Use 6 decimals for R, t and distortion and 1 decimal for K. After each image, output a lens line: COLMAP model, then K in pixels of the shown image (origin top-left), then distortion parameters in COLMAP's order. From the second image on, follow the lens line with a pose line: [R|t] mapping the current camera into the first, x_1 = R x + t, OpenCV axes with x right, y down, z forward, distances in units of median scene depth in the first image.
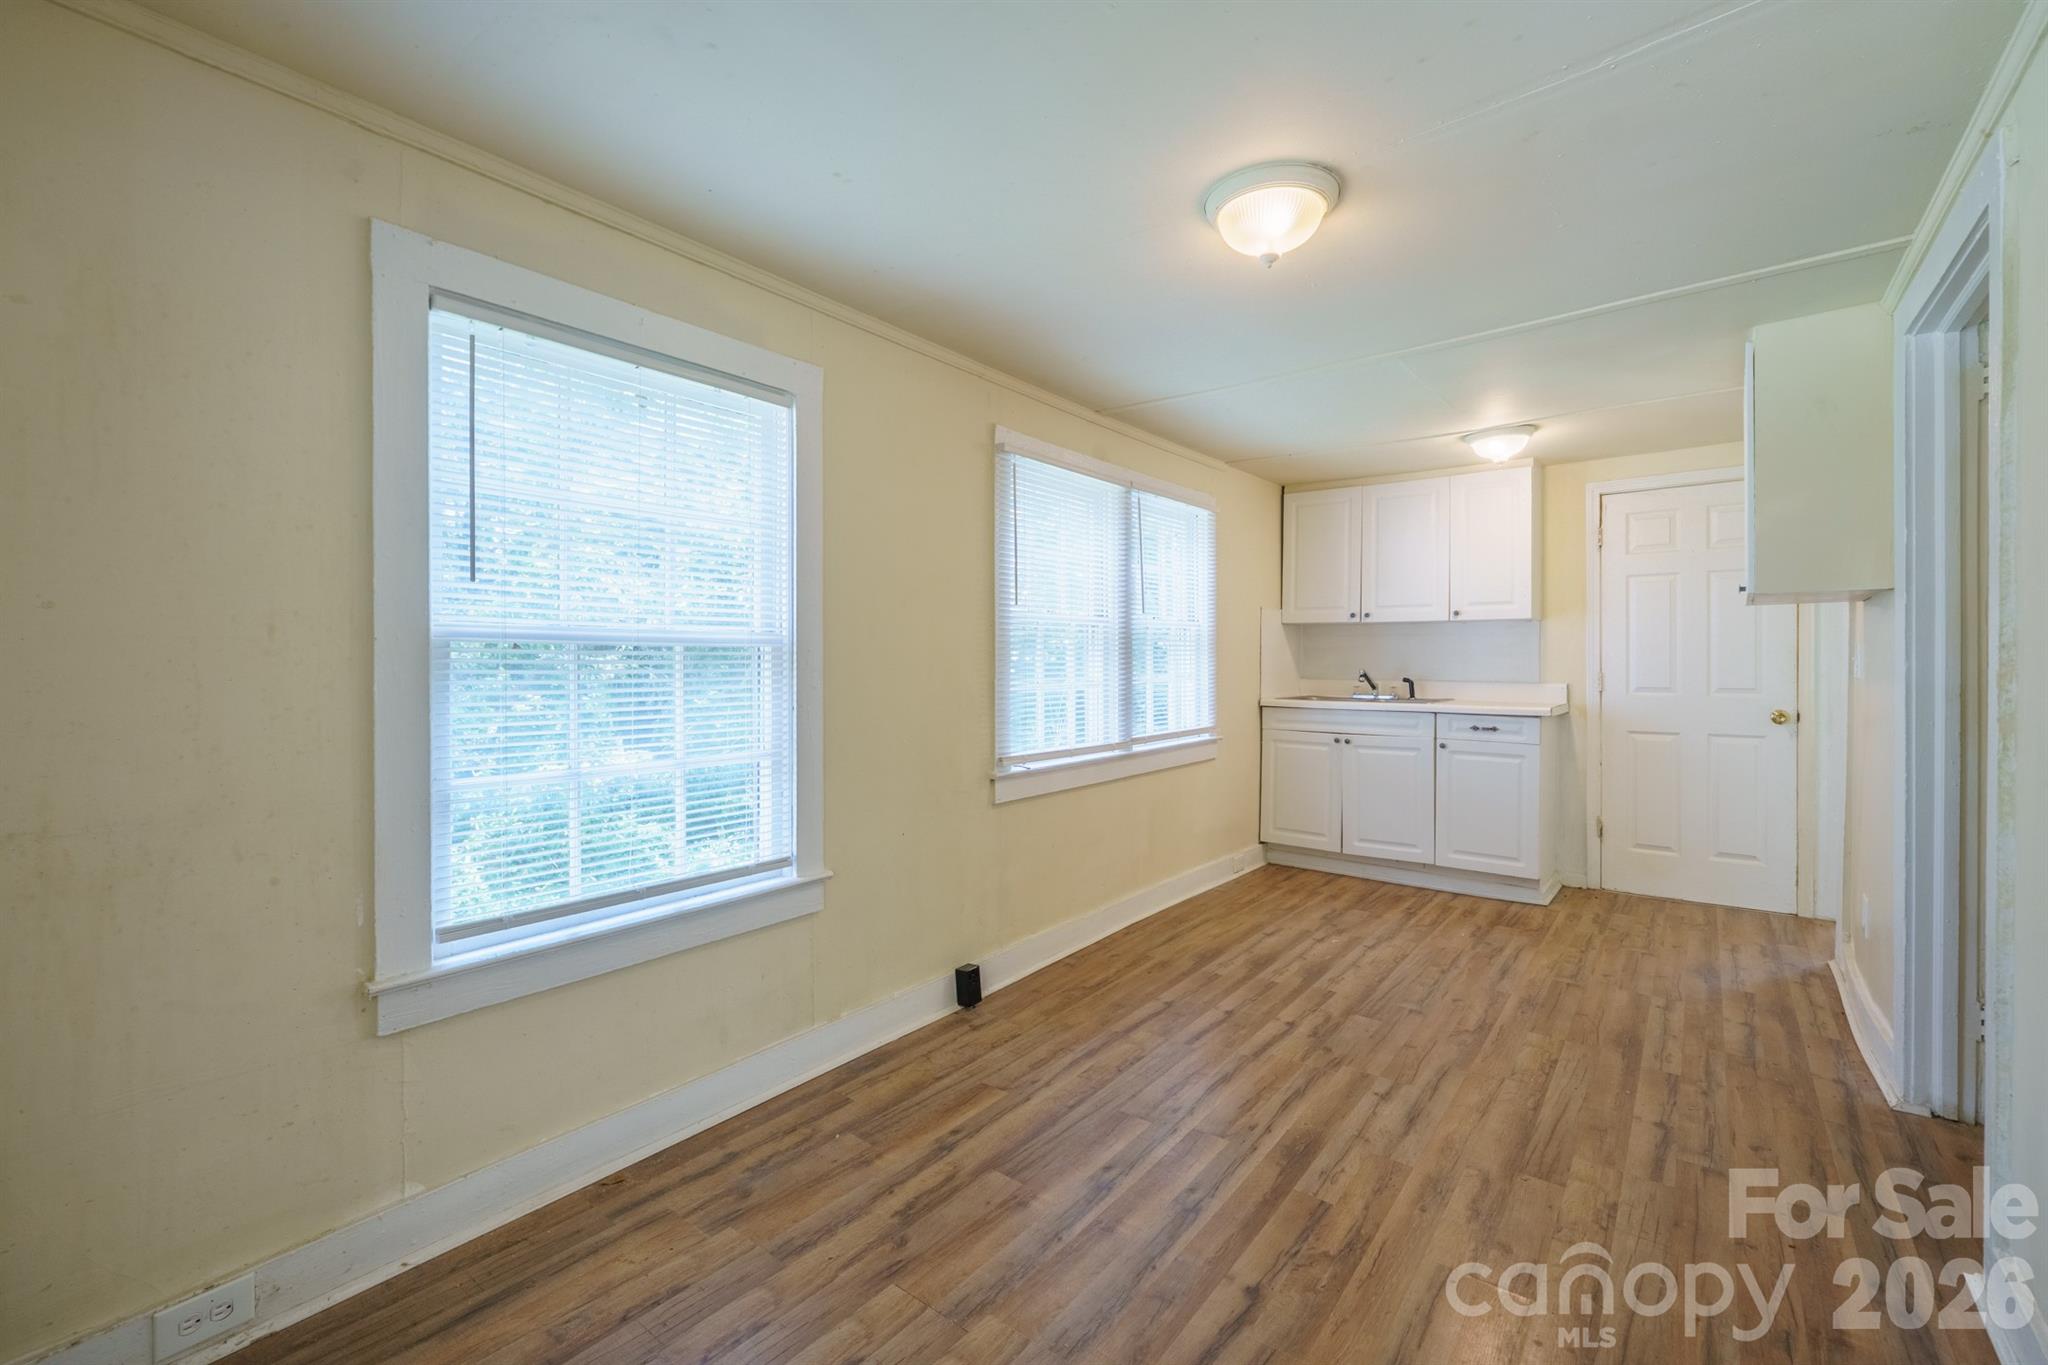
lens RADIAL K [[874.0, 0, 1016.4], [0, 874.0, 671.0], [0, 0, 1]] dist [-0.004155, -0.000478]
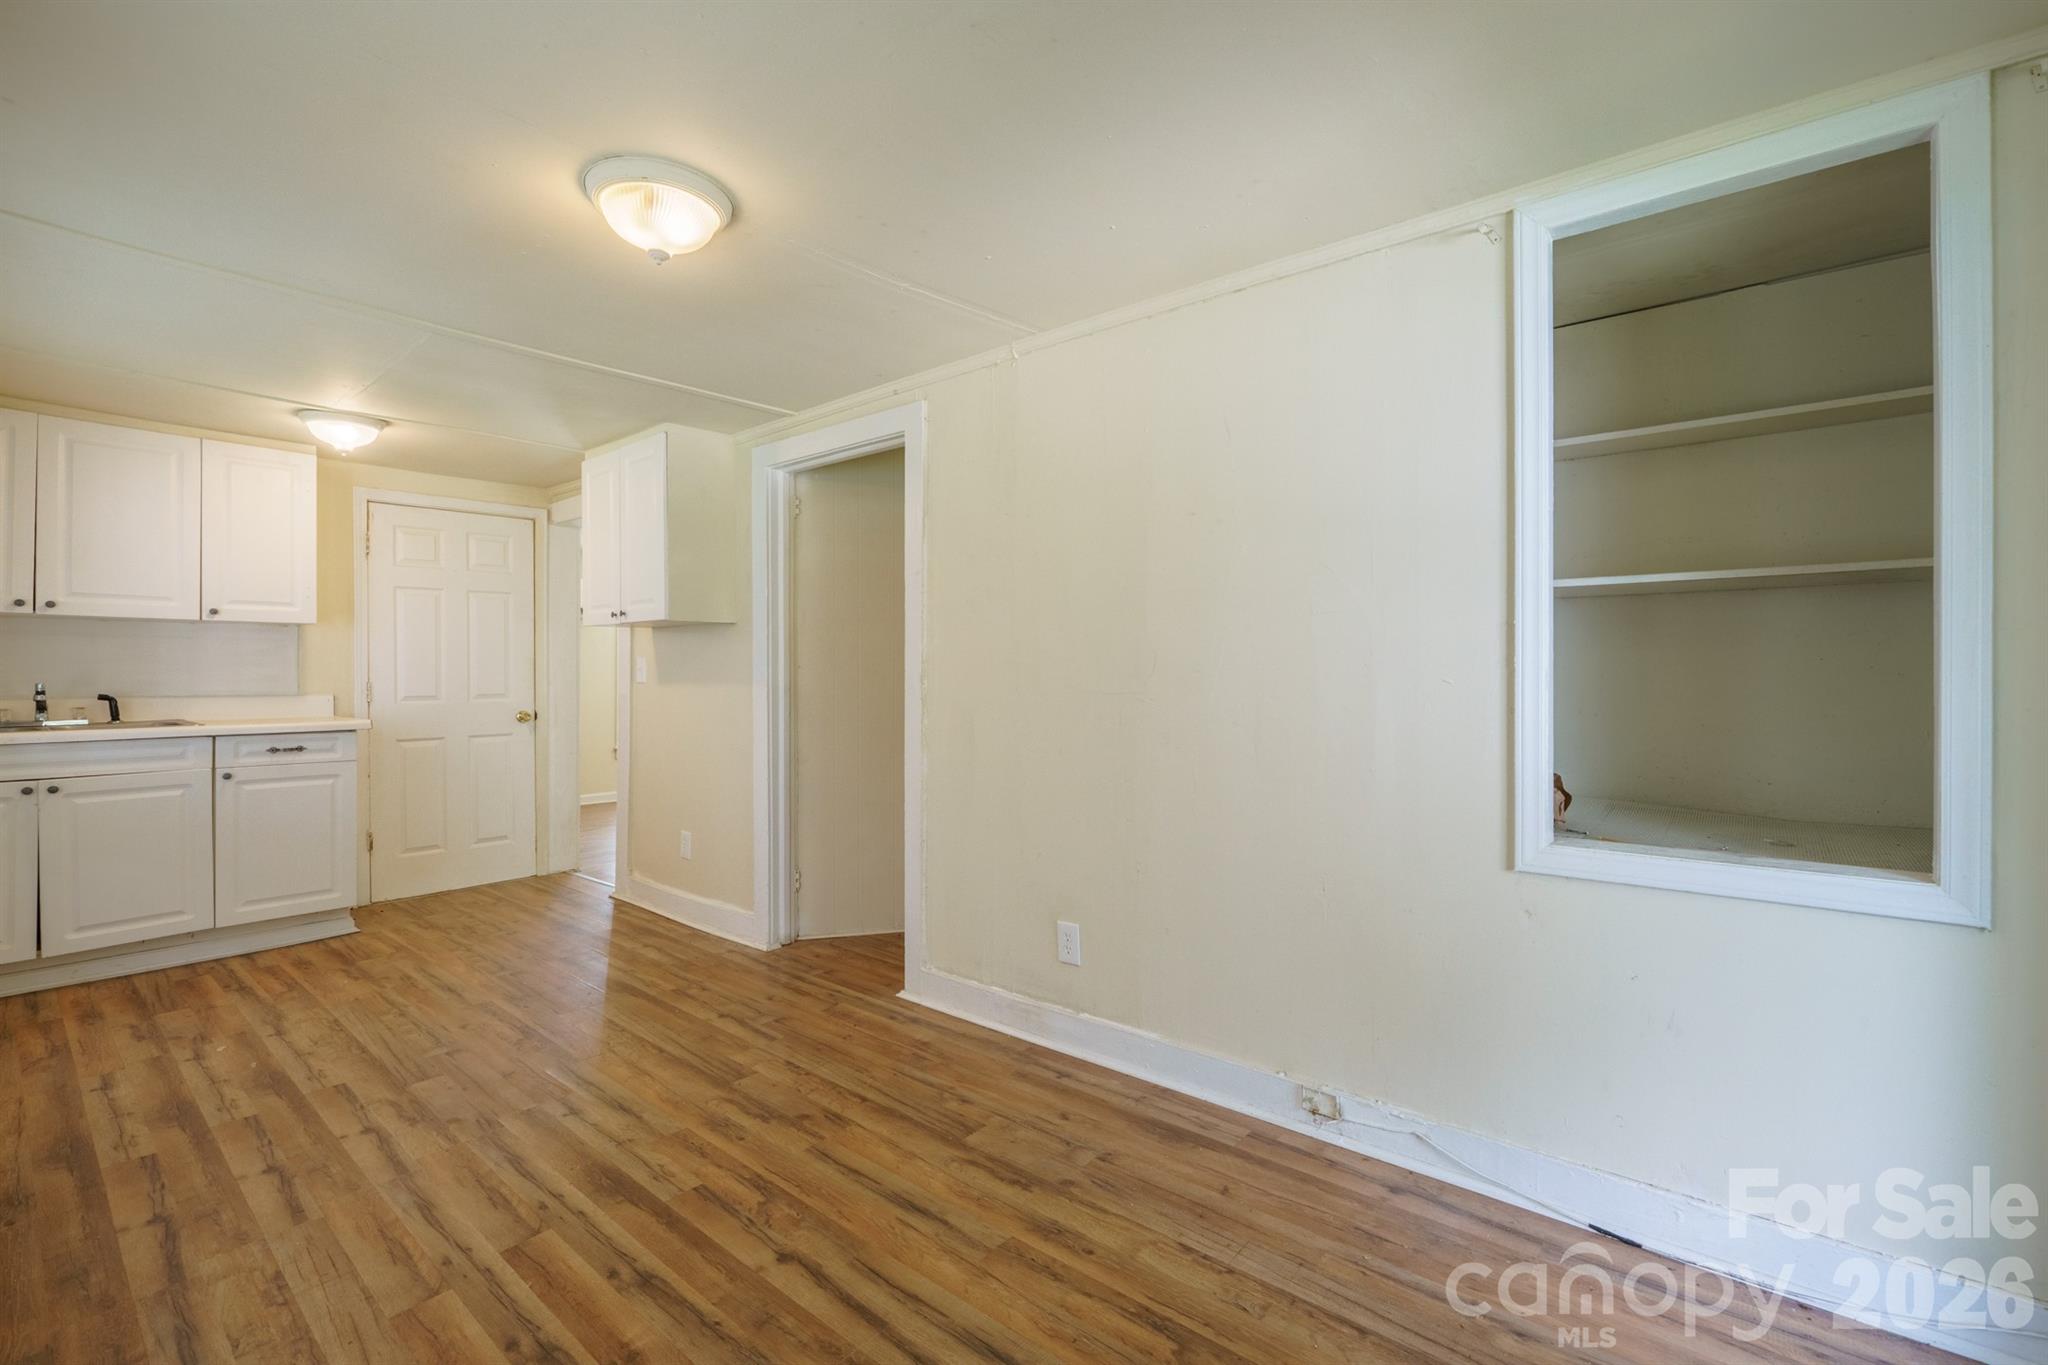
lens RADIAL K [[857.5, 0, 1029.3], [0, 857.5, 674.9], [0, 0, 1]] dist [-0.002390, -0.000542]
pose [[0.031269, -0.005160, 0.999498, -0.364195], [0.014050, 0.999890, 0.004722, -0.001364], [-0.999412, 0.013895, 0.031338, 0.312905]]
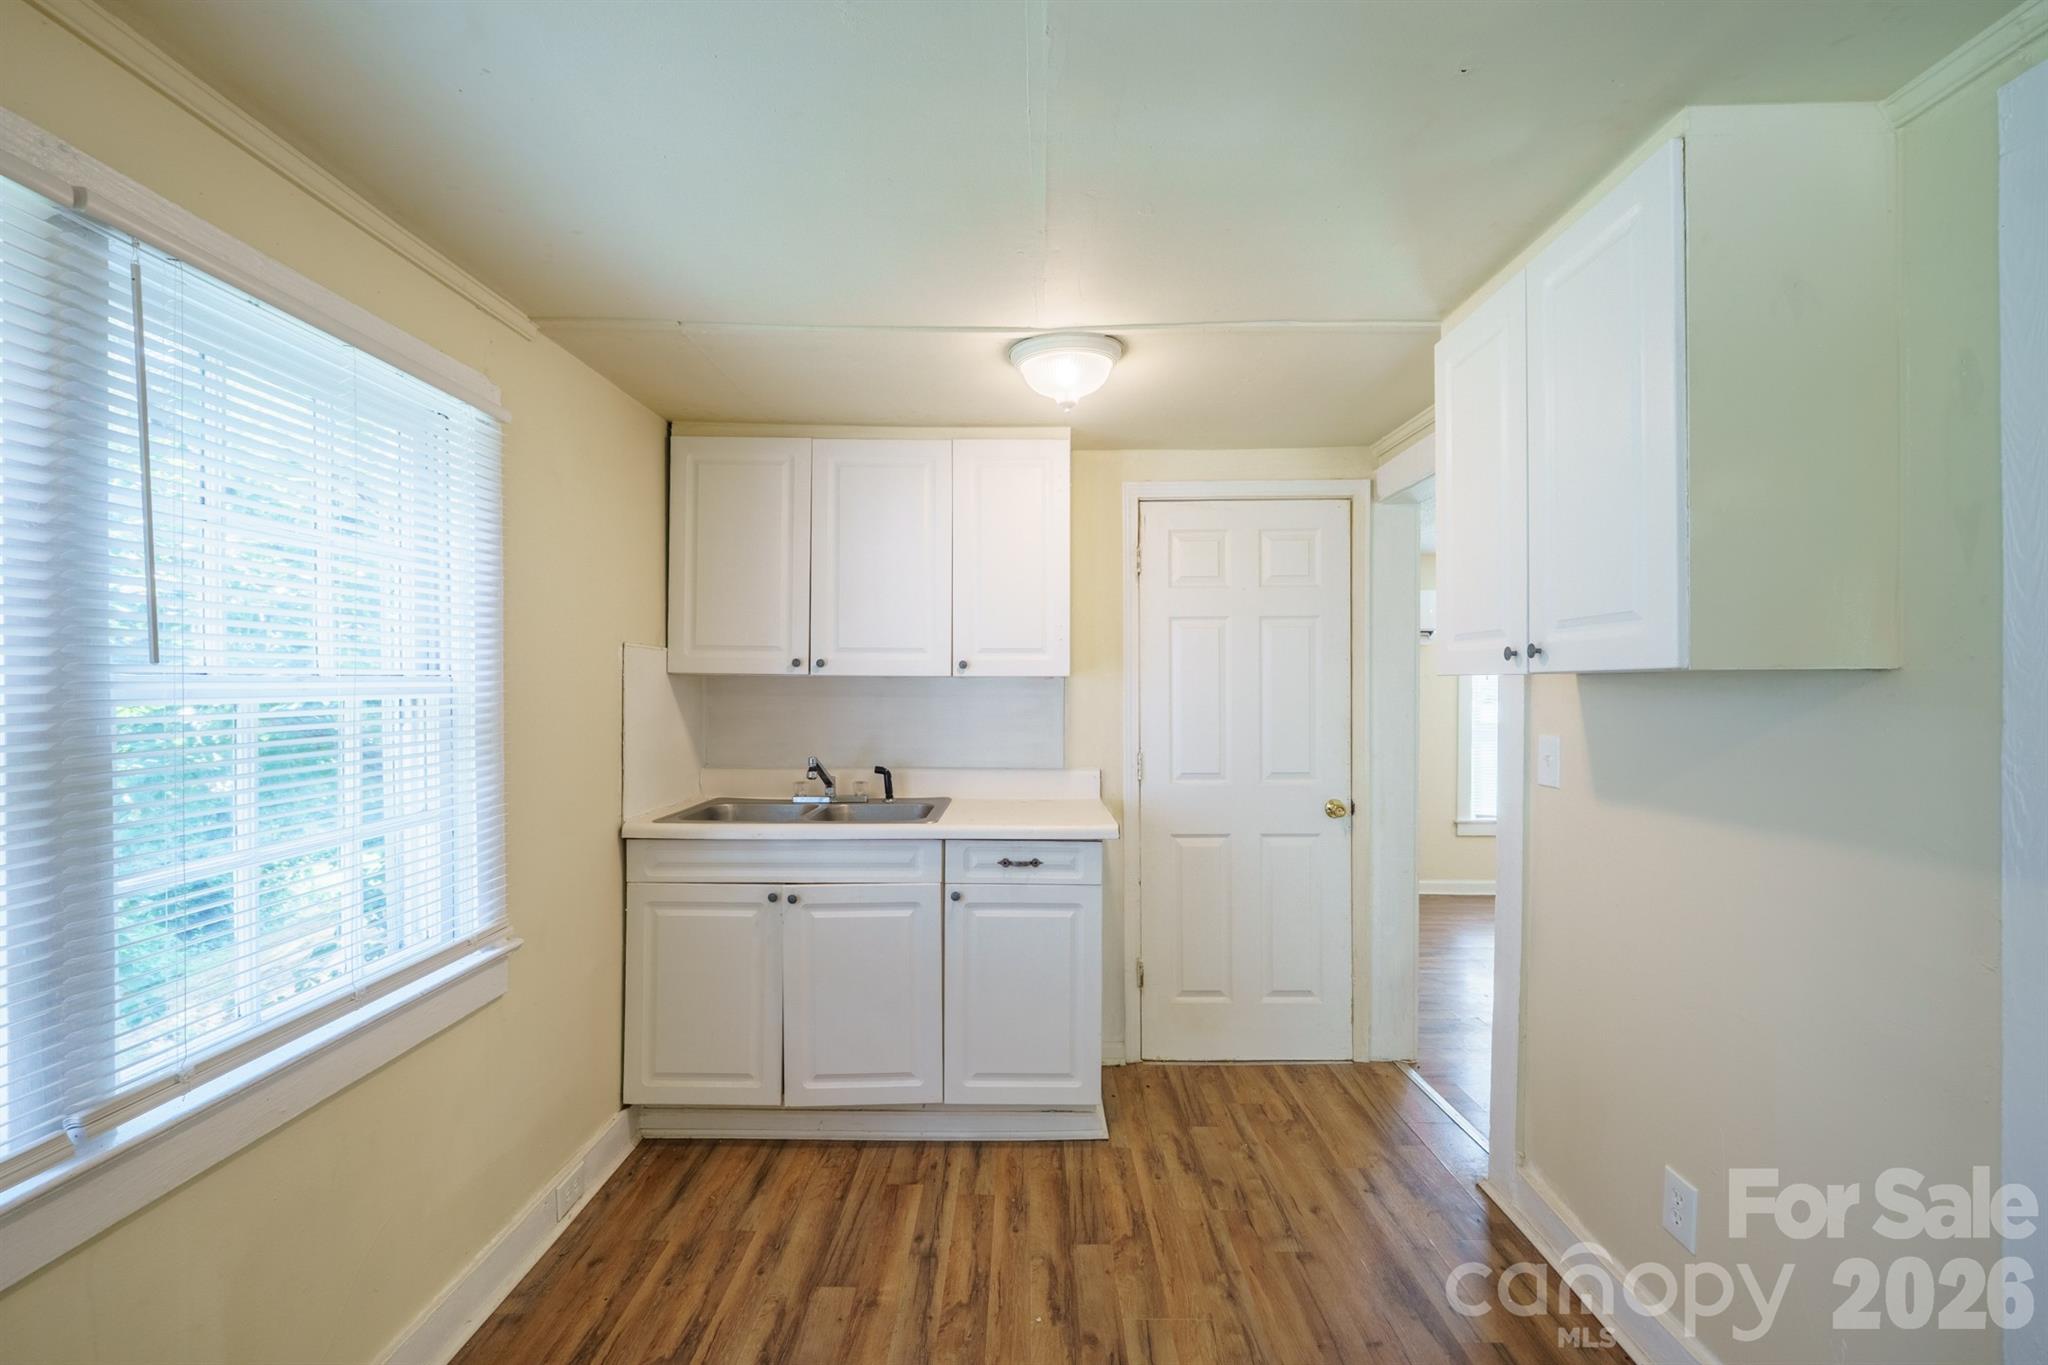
lens RADIAL K [[900.1, 0, 1055.0], [0, 900.1, 685.5], [0, 0, 1]] dist [-0.003659, -0.000299]
pose [[0.771107, 0.002545, 0.636700, 0.212567], [0.008223, 0.999869, -0.013955, -0.059044], [-0.636652, 0.015996, 0.770985, 0.660344]]
